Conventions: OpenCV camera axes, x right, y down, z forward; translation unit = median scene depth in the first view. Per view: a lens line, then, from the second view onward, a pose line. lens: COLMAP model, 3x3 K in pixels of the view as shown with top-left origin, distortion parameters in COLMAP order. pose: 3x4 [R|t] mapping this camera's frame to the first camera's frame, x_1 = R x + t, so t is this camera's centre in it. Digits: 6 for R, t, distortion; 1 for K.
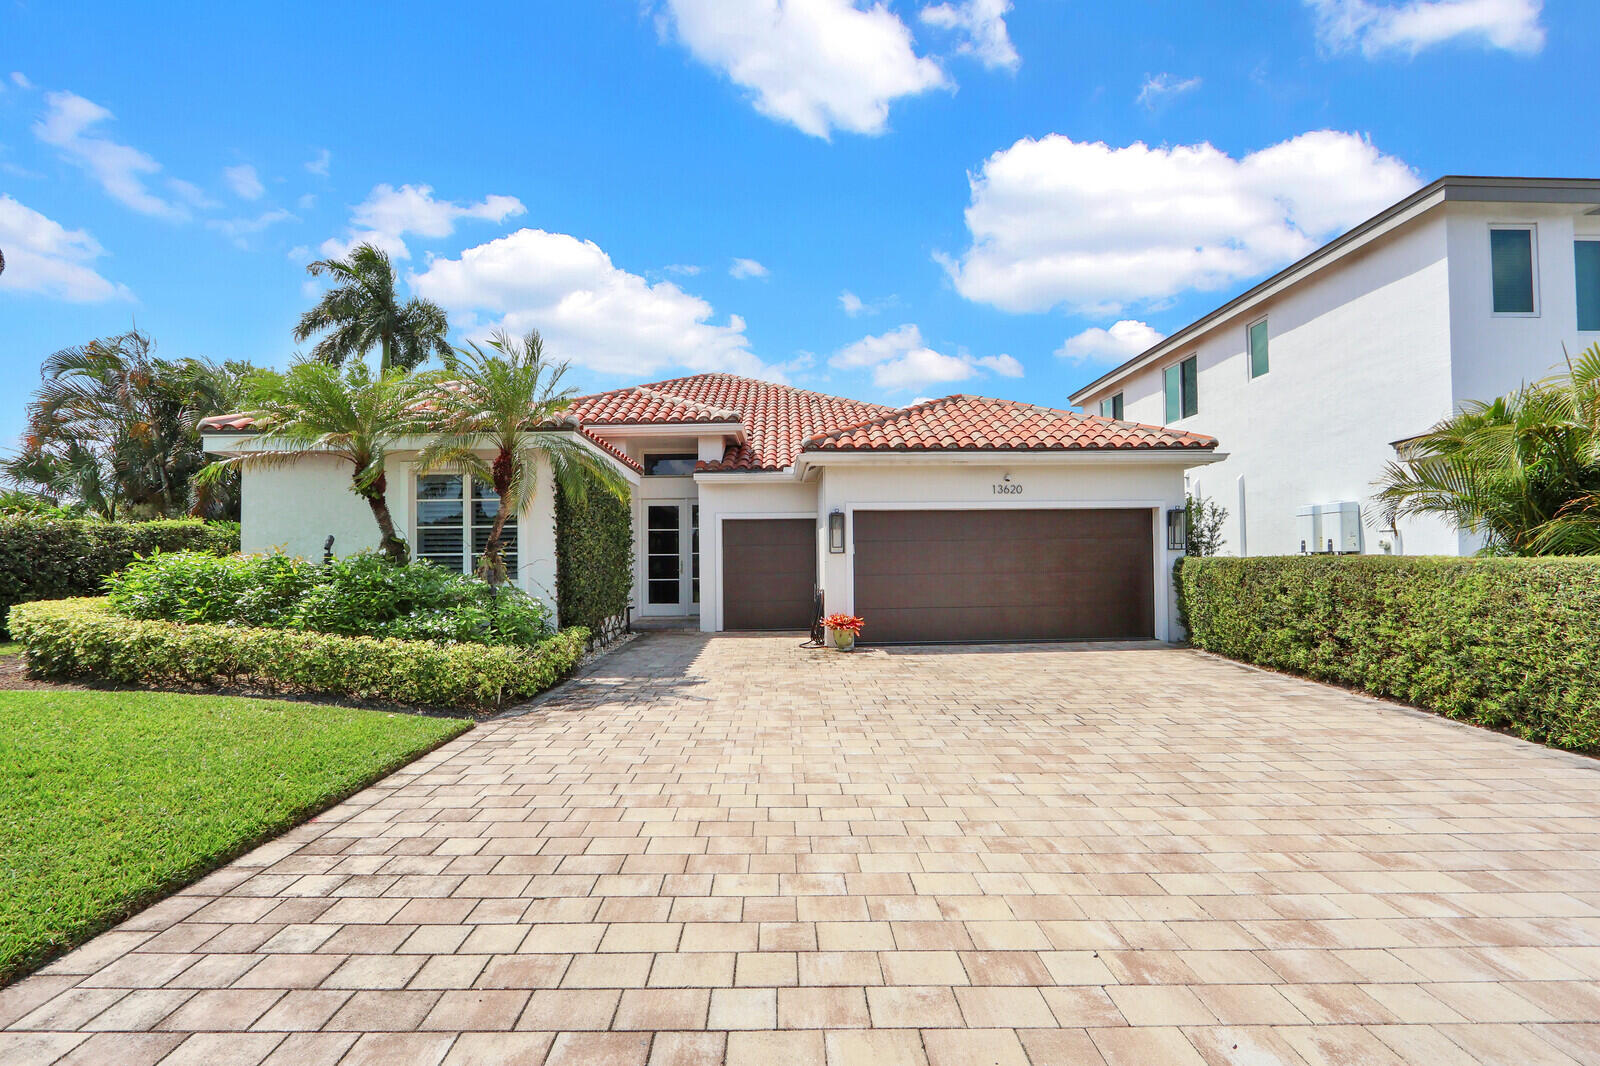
lens RADIAL K [[759.4, 0, 816.8], [0, 759.4, 568.2], [0, 0, 1]] dist [-0.022618, 0.010223]
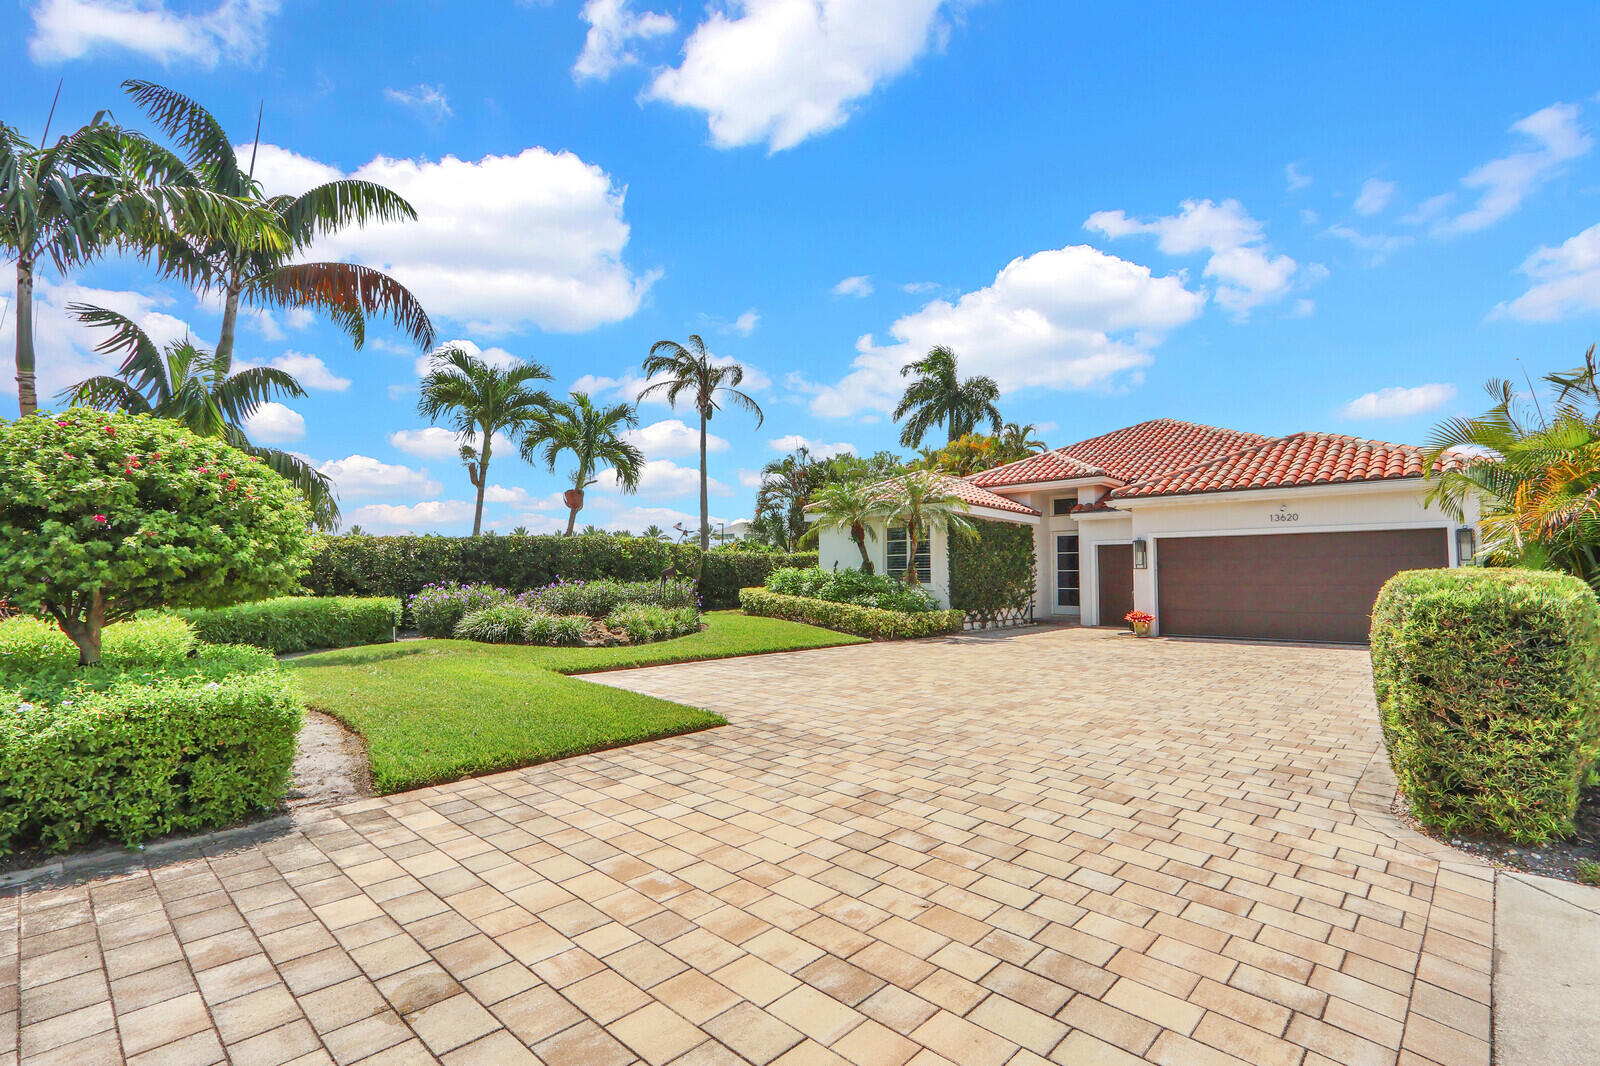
lens RADIAL K [[781.3, 0, 799.8], [0, 781.3, 566.6], [0, 0, 1]] dist [-0.017353, 0.000360]
pose [[0.715307, -0.003245, -0.698802, 0.575459], [-0.016175, 0.999644, -0.021199, 0.016899], [0.698623, 0.026467, 0.715000, -0.473846]]
